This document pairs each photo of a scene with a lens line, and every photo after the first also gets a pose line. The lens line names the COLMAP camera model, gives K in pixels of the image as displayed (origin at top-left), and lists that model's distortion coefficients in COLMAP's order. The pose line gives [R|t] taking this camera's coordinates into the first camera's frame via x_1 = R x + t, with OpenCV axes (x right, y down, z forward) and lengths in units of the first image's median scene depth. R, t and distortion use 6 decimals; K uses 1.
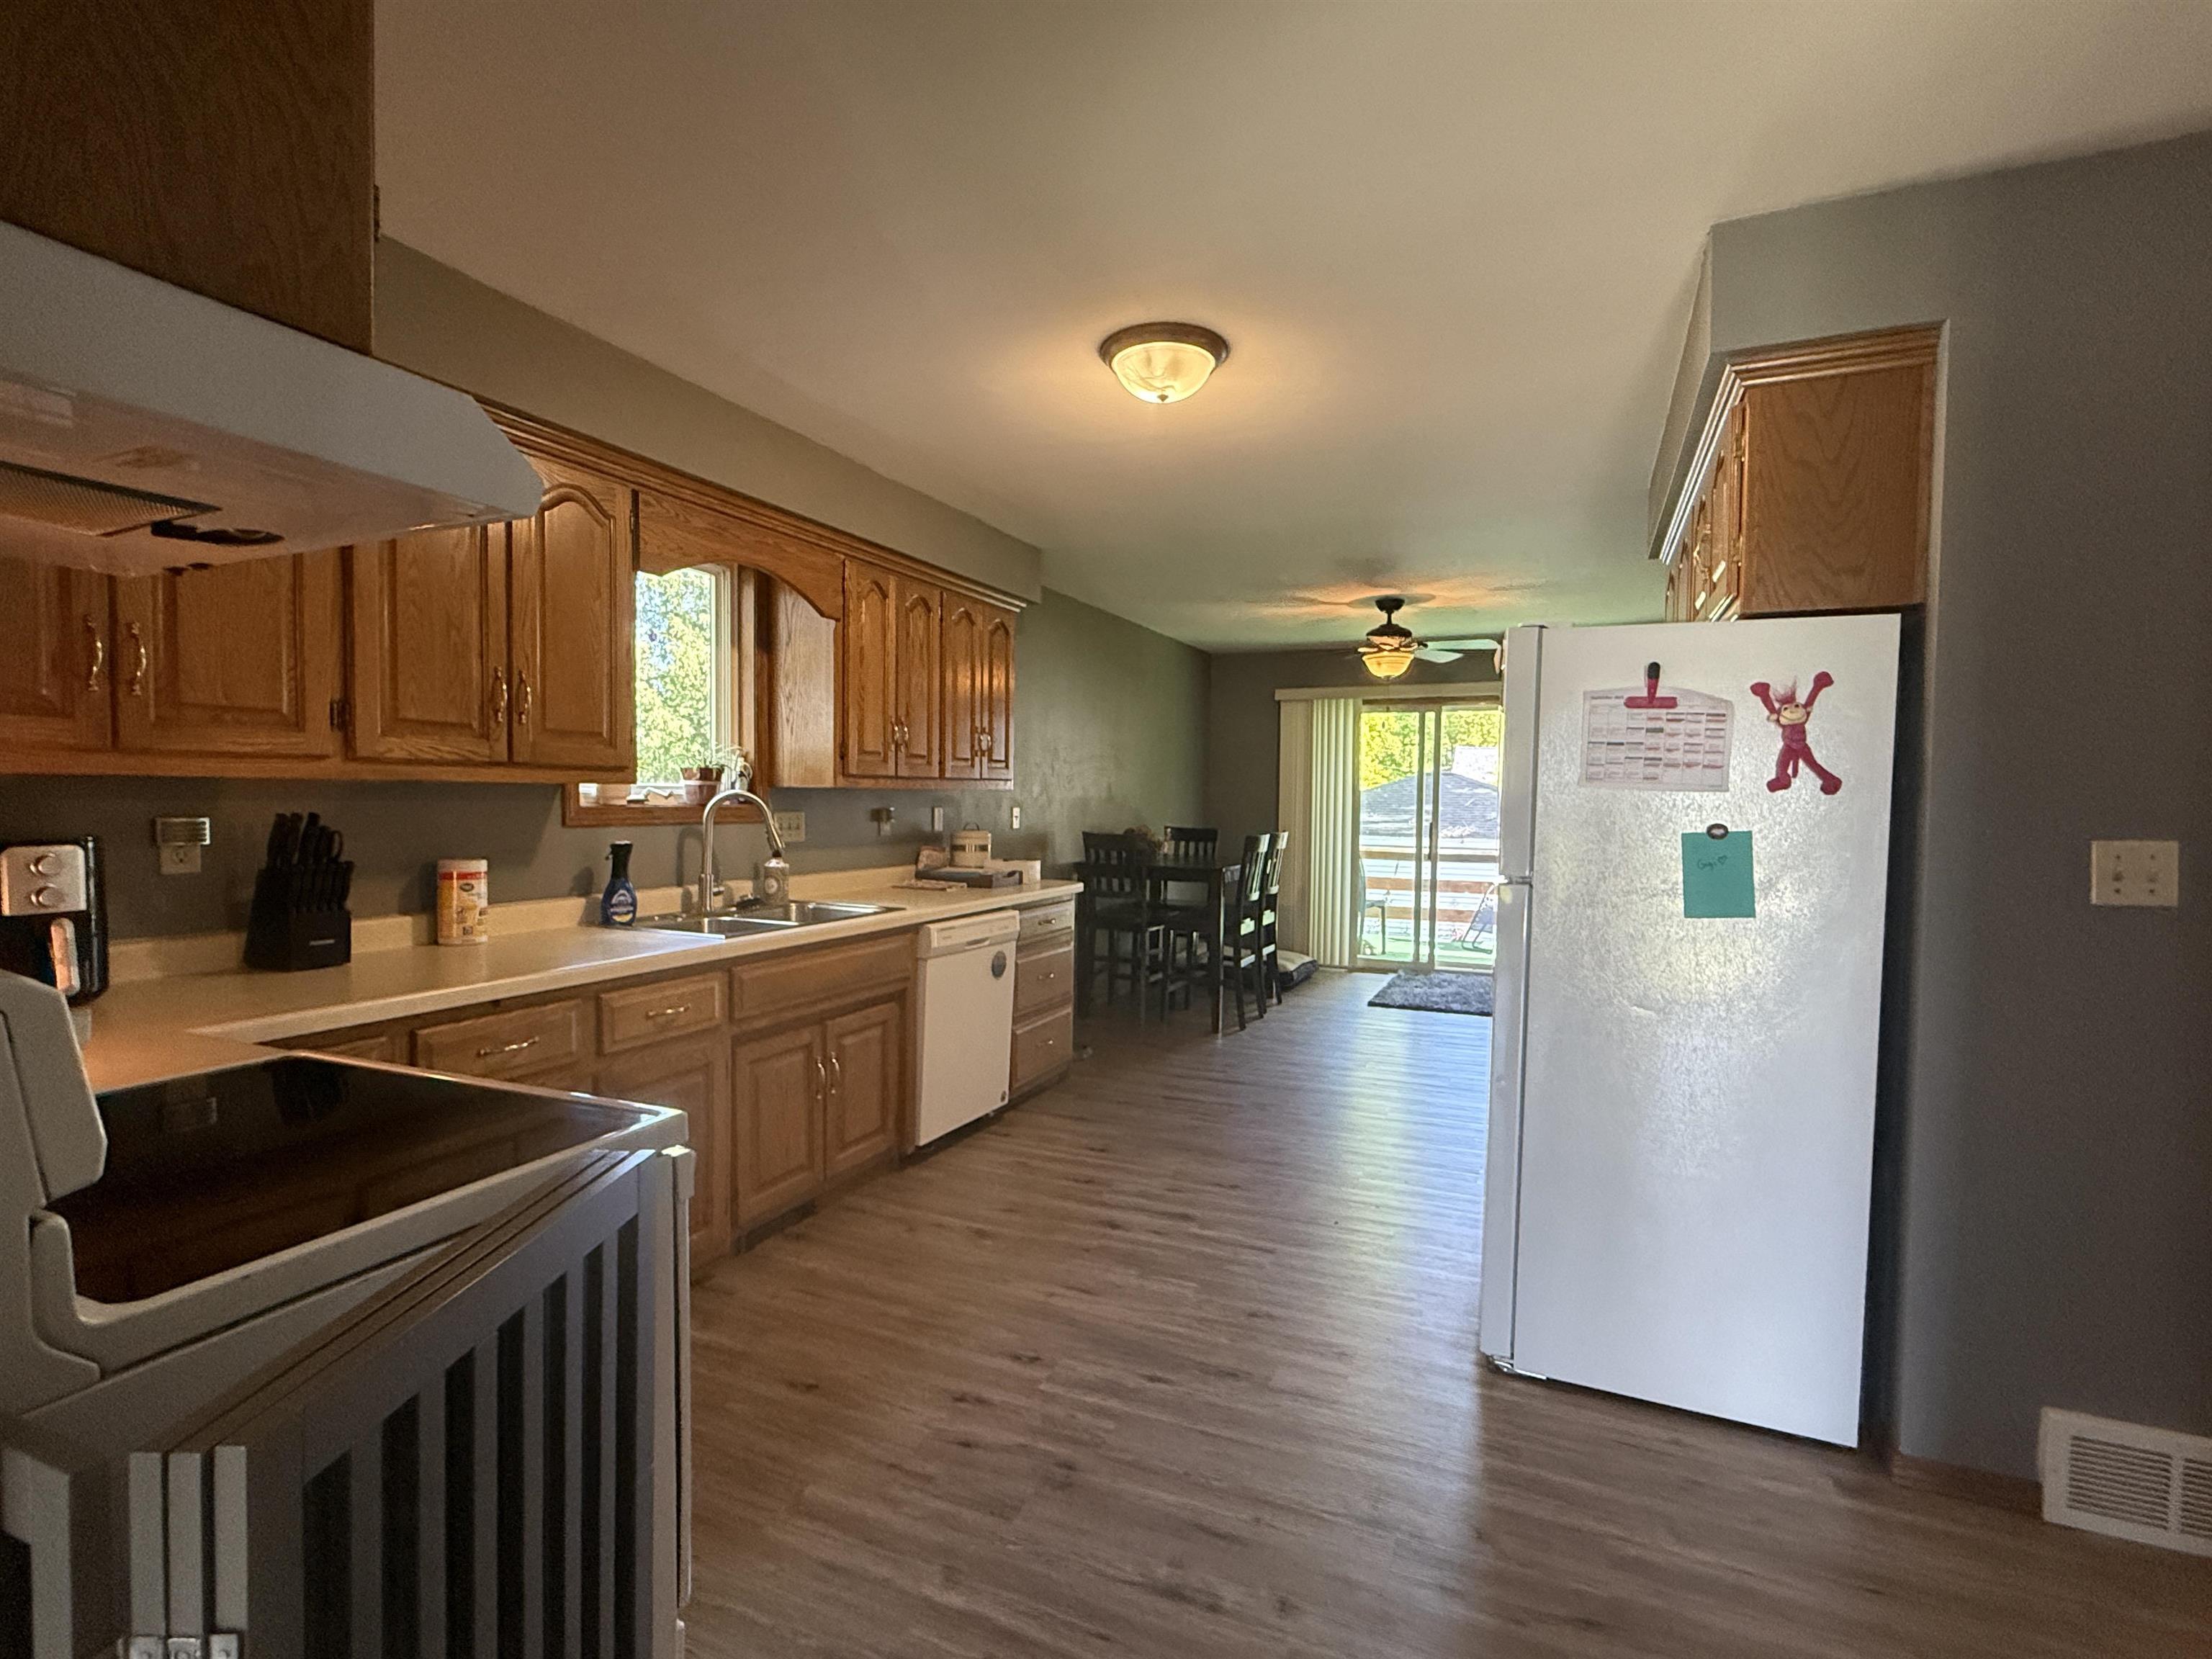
lens RADIAL K [[1034.2, 0, 1110.0], [0, 1034.2, 828.2], [0, 0, 1]] dist [-0.000984, -0.000268]
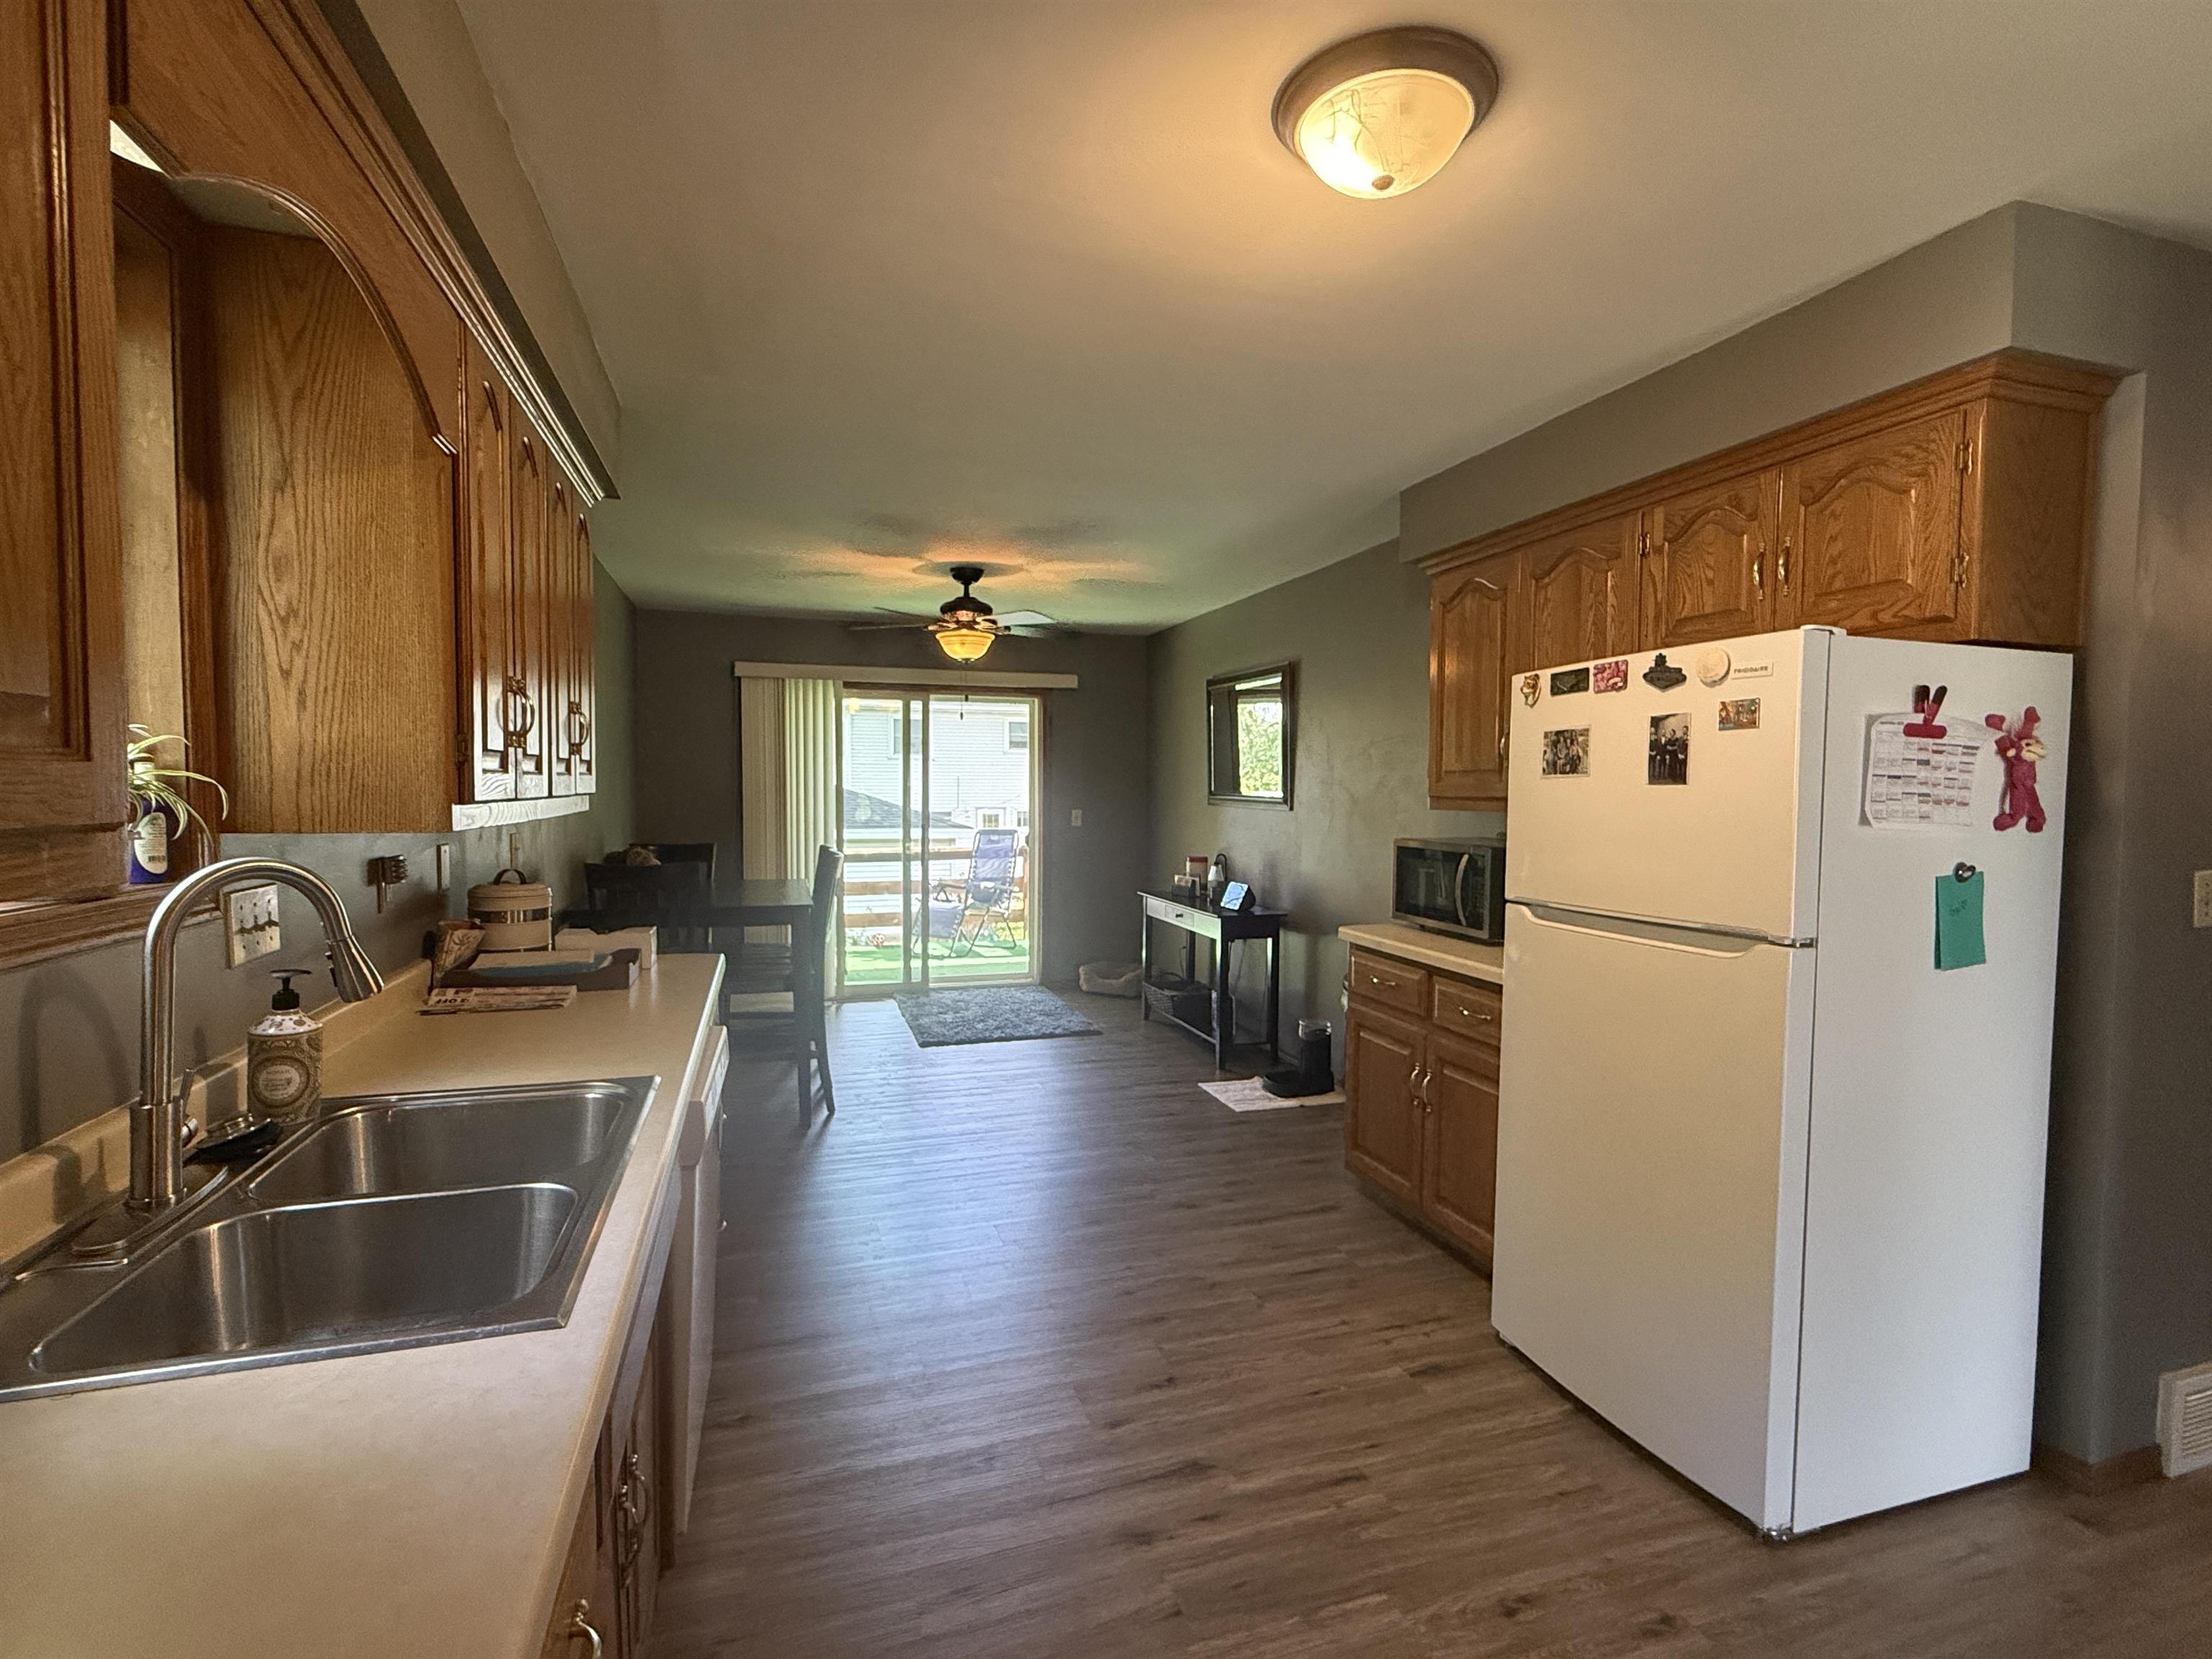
lens RADIAL K [[1034.2, 0, 1096.4], [0, 1034.2, 832.9], [0, 0, 1]] dist [-0.000984, -0.000268]
pose [[0.750453, -0.038234, 0.659817, -0.409776], [0.023702, 0.999240, 0.030945, -0.054889], [-0.660499, -0.007584, 0.750789, 0.561660]]
